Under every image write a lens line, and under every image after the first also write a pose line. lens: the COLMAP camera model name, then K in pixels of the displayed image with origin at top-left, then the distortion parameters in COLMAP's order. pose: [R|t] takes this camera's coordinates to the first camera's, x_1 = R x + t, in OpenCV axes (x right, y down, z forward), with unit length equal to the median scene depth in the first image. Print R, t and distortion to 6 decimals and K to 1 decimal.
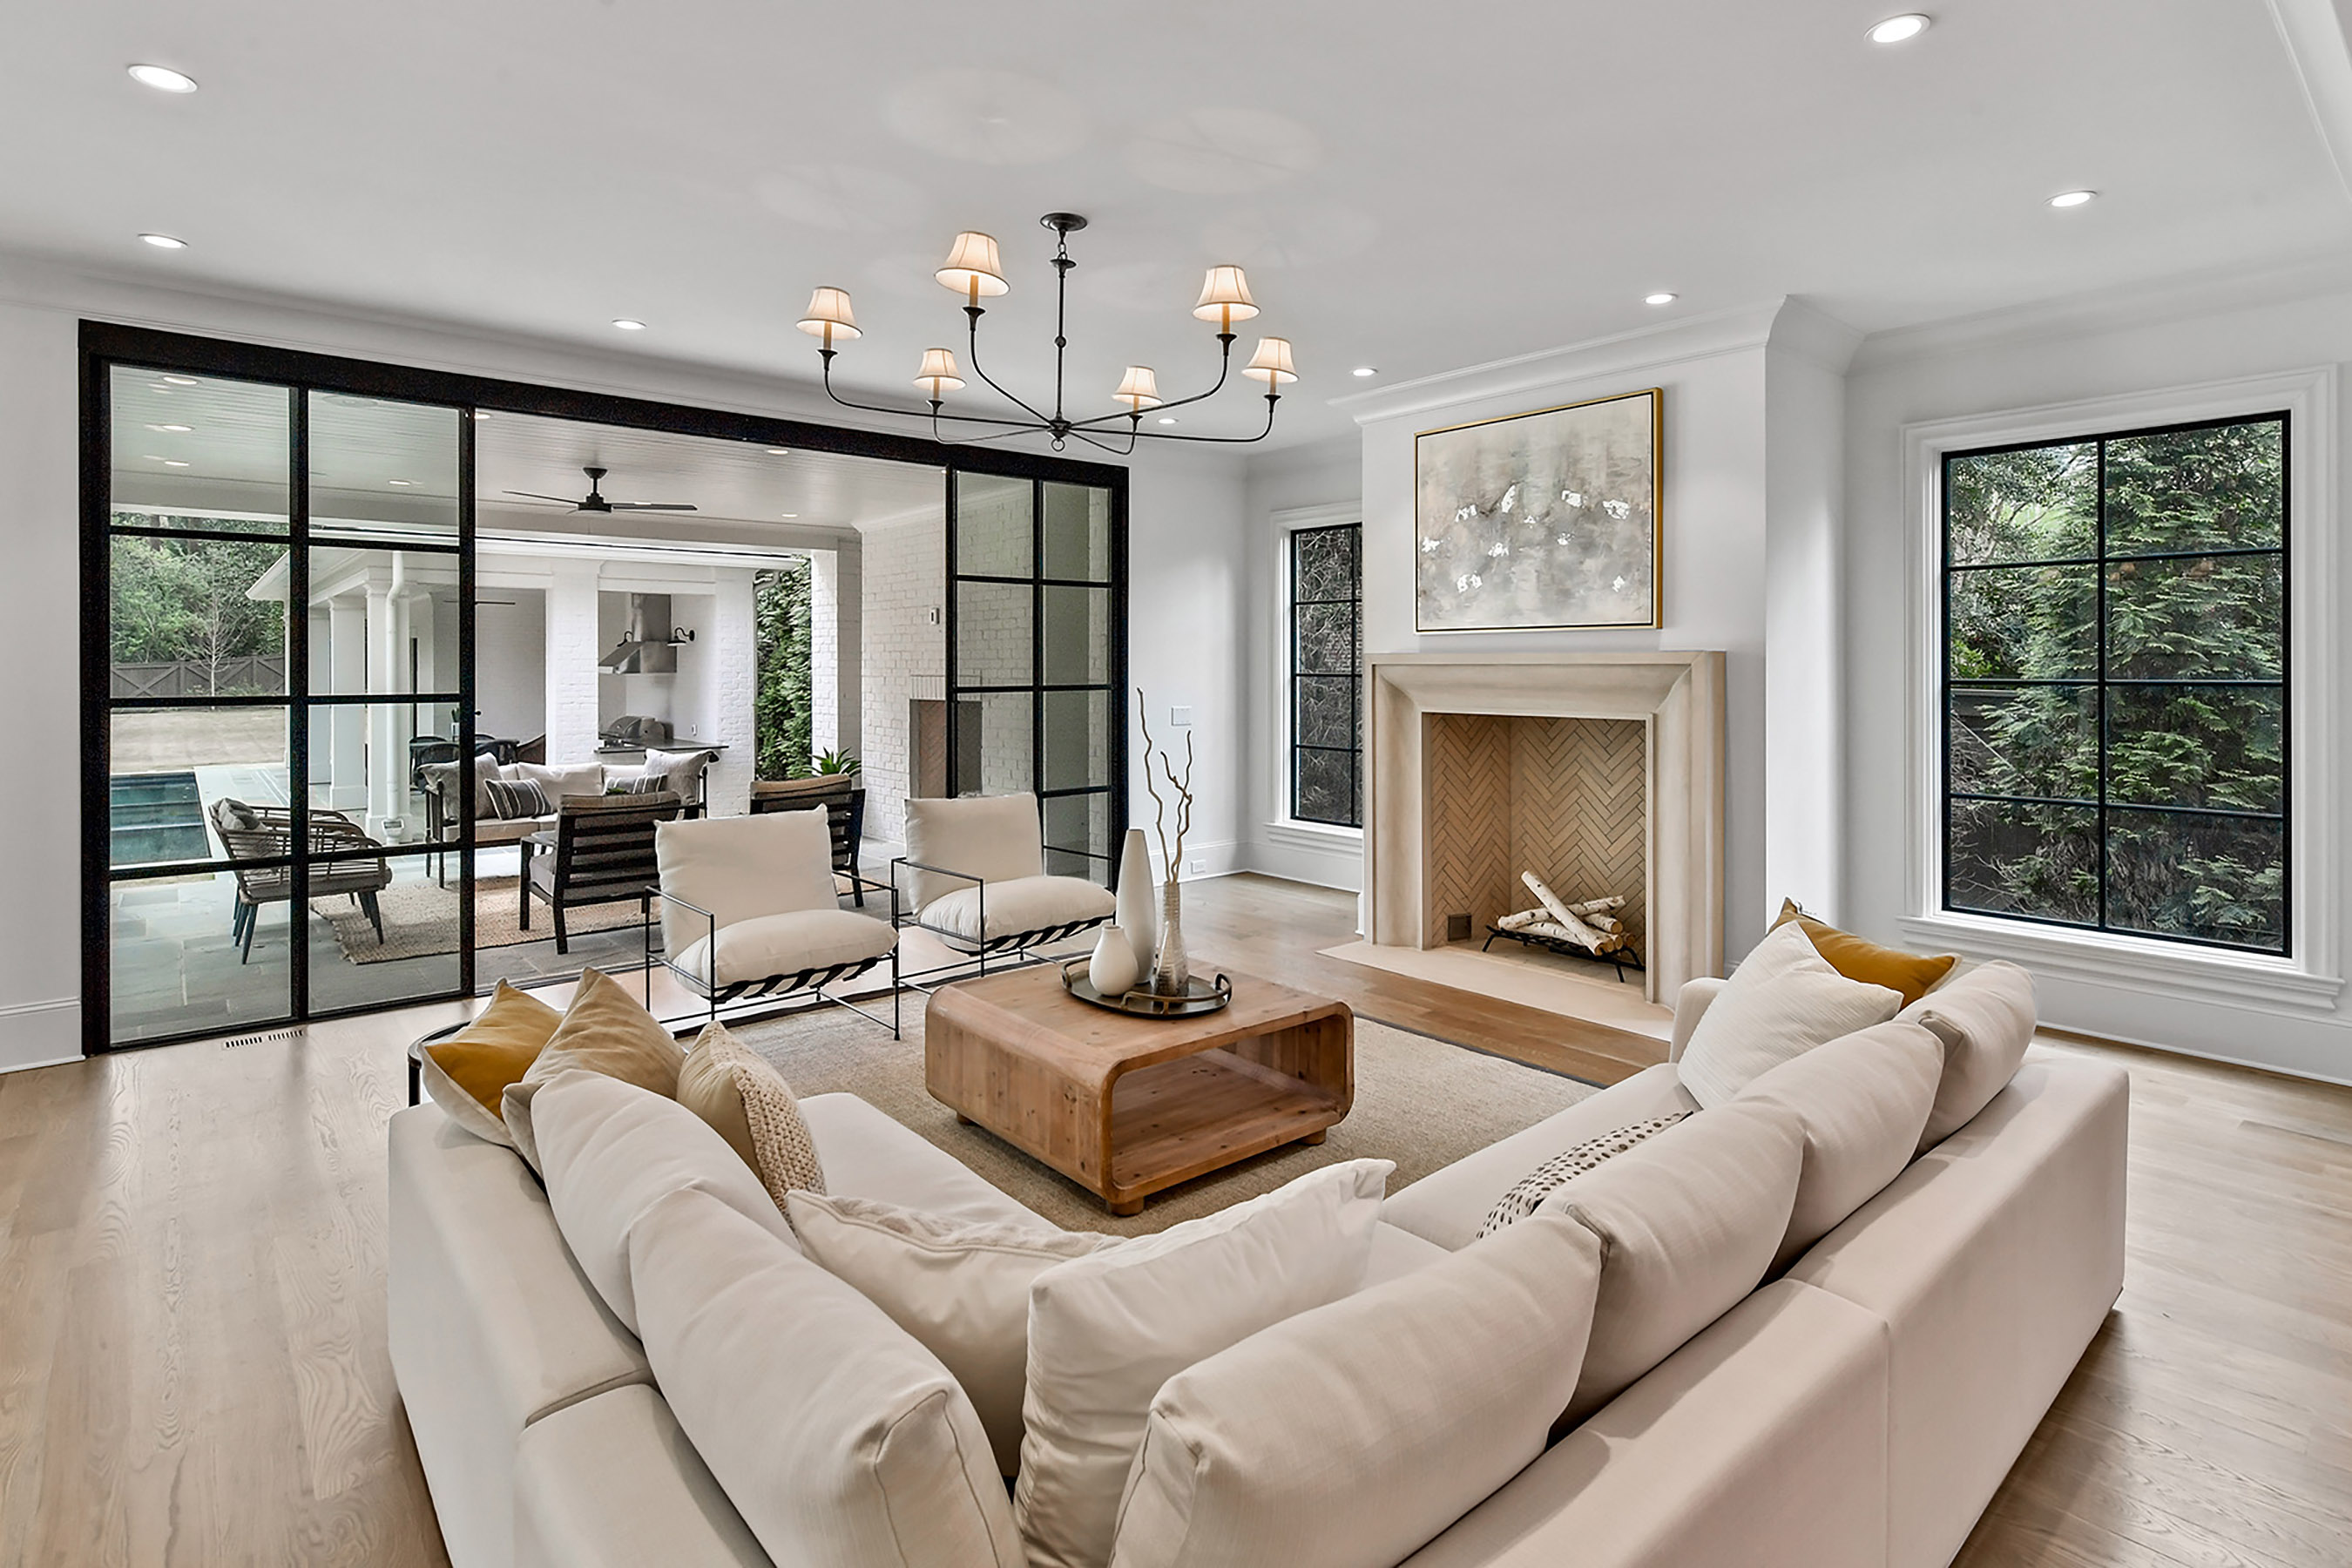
lens RADIAL K [[1113.5, 0, 1175.4], [0, 1113.5, 664.0], [0, 0, 1]] dist [0.000347, -0.000497]
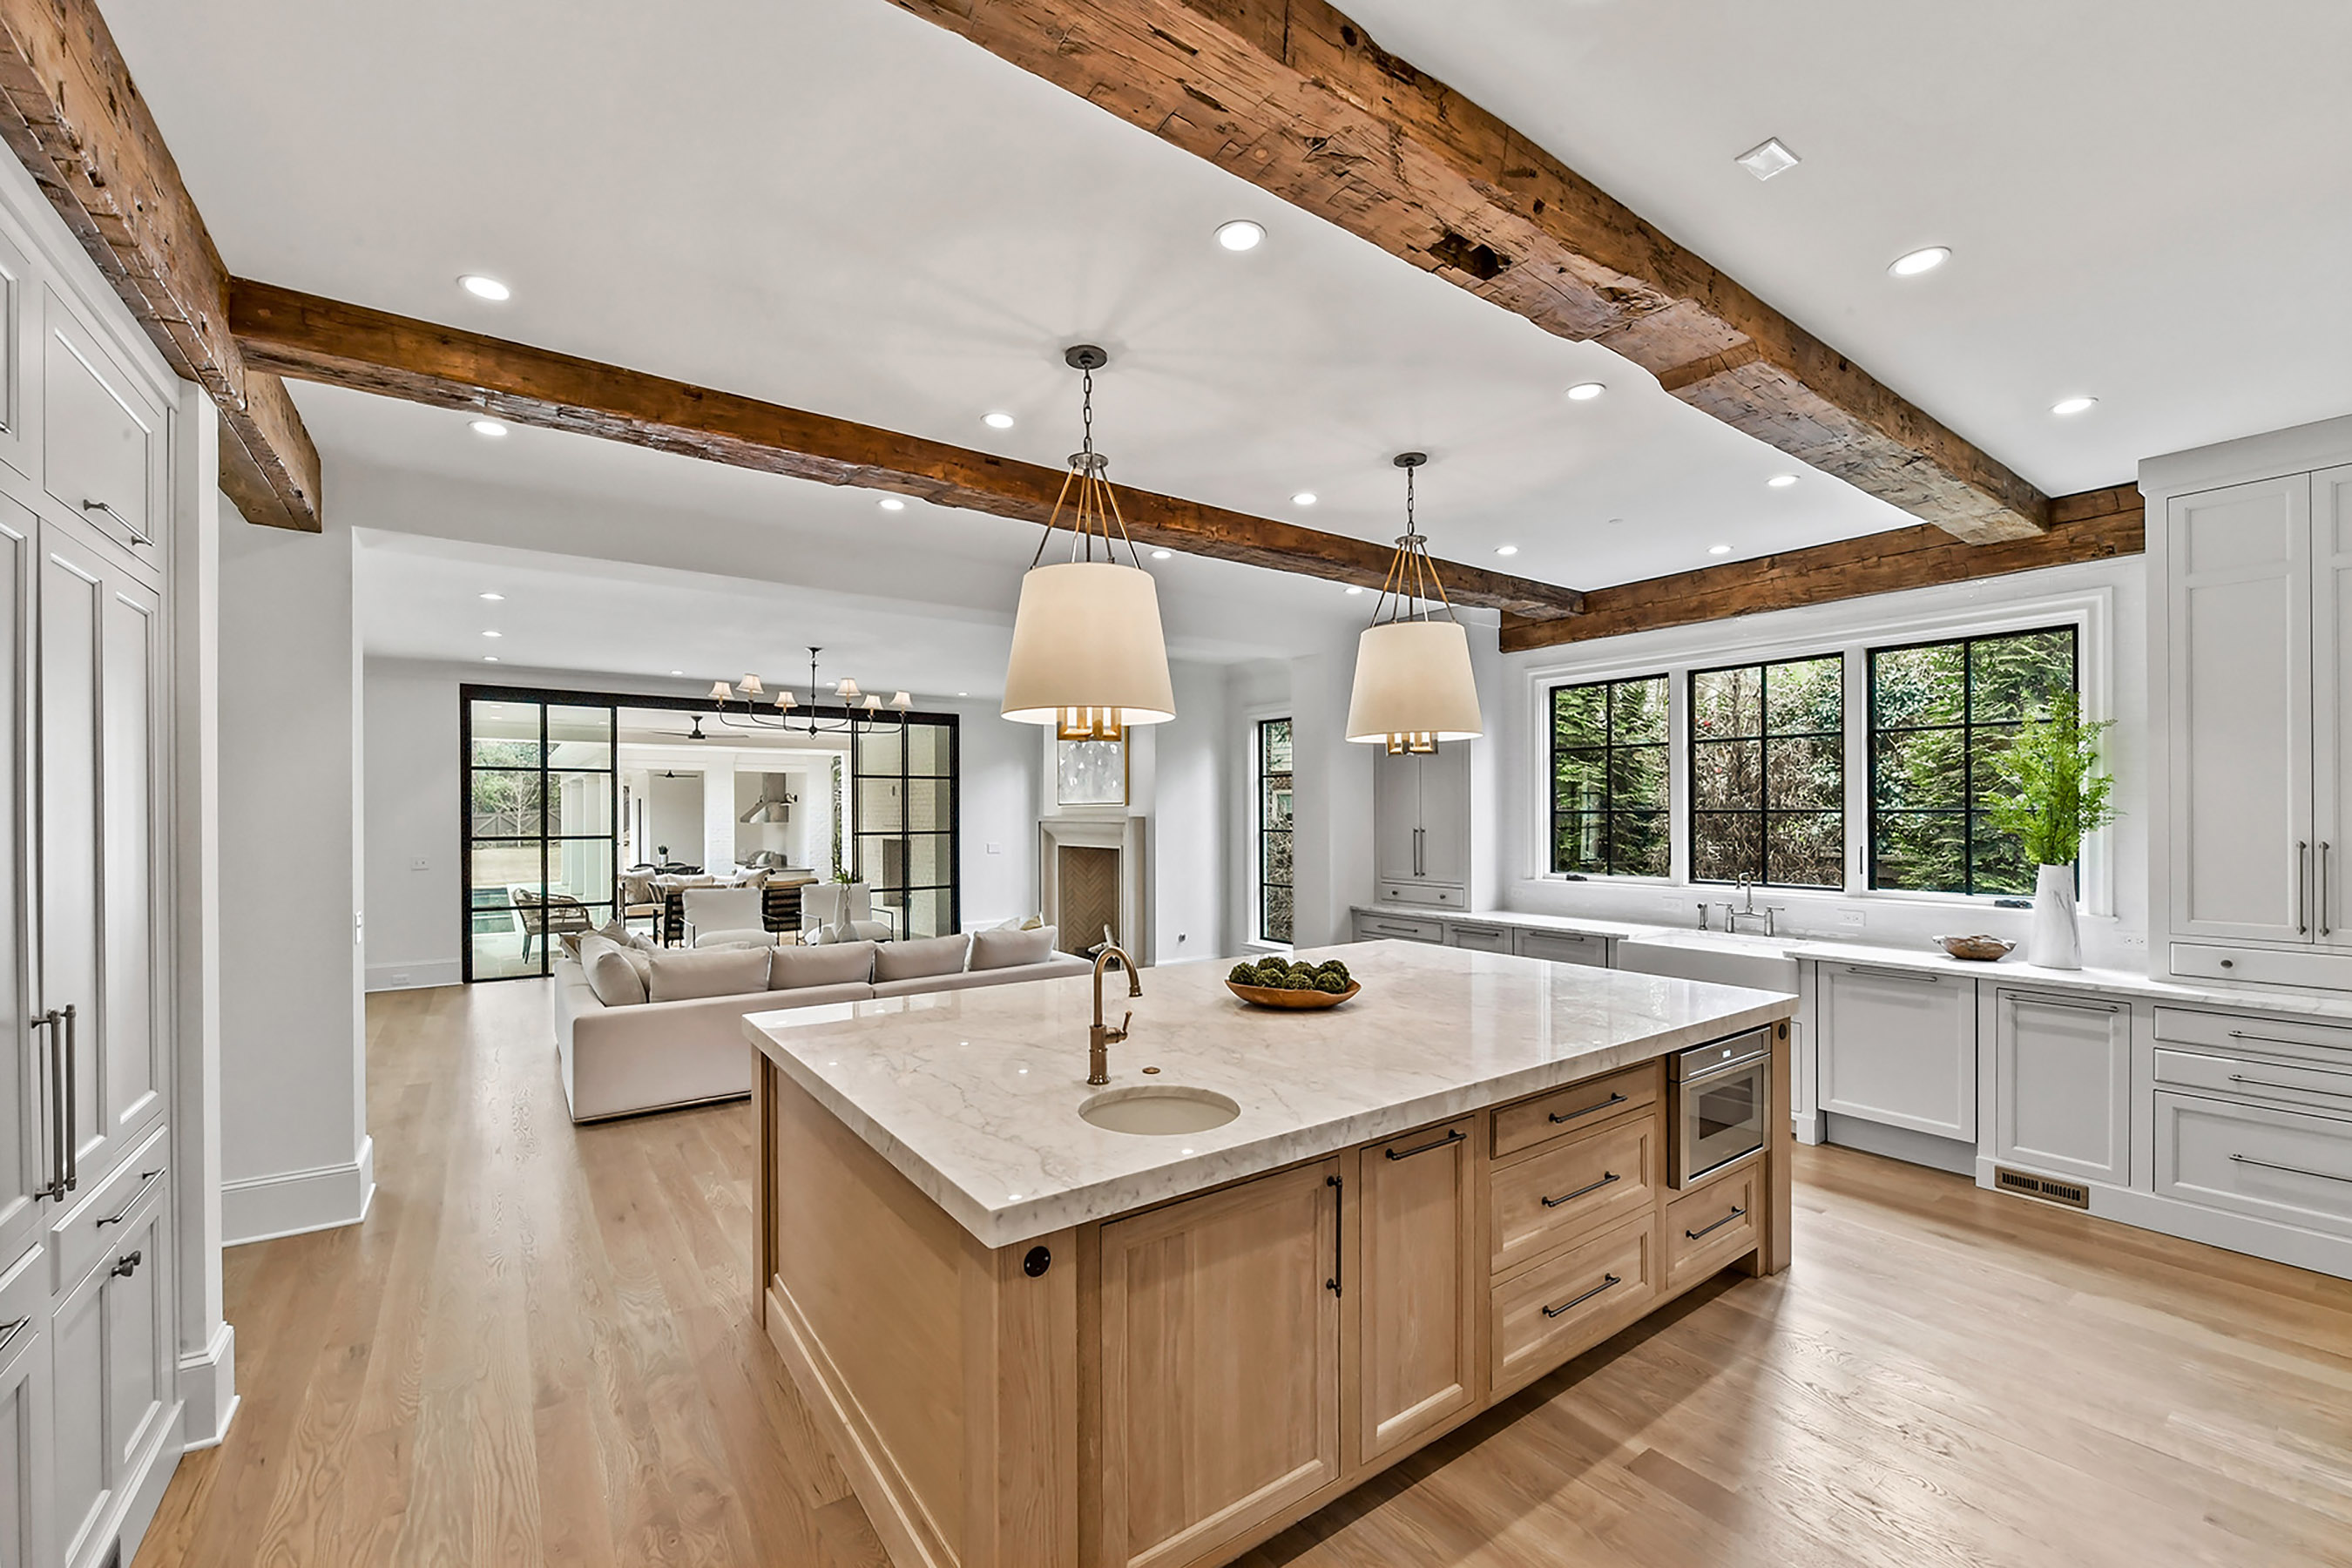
lens RADIAL K [[1063.9, 0, 1231.5], [0, 1063.9, 814.1], [0, 0, 1]] dist [0.001646, 0.000092]
pose [[0.992049, -0.001344, -0.125848, 0.804696], [0.002131, 0.999979, 0.006119, -0.025562], [0.125838, -0.006339, 0.992031, -0.899139]]
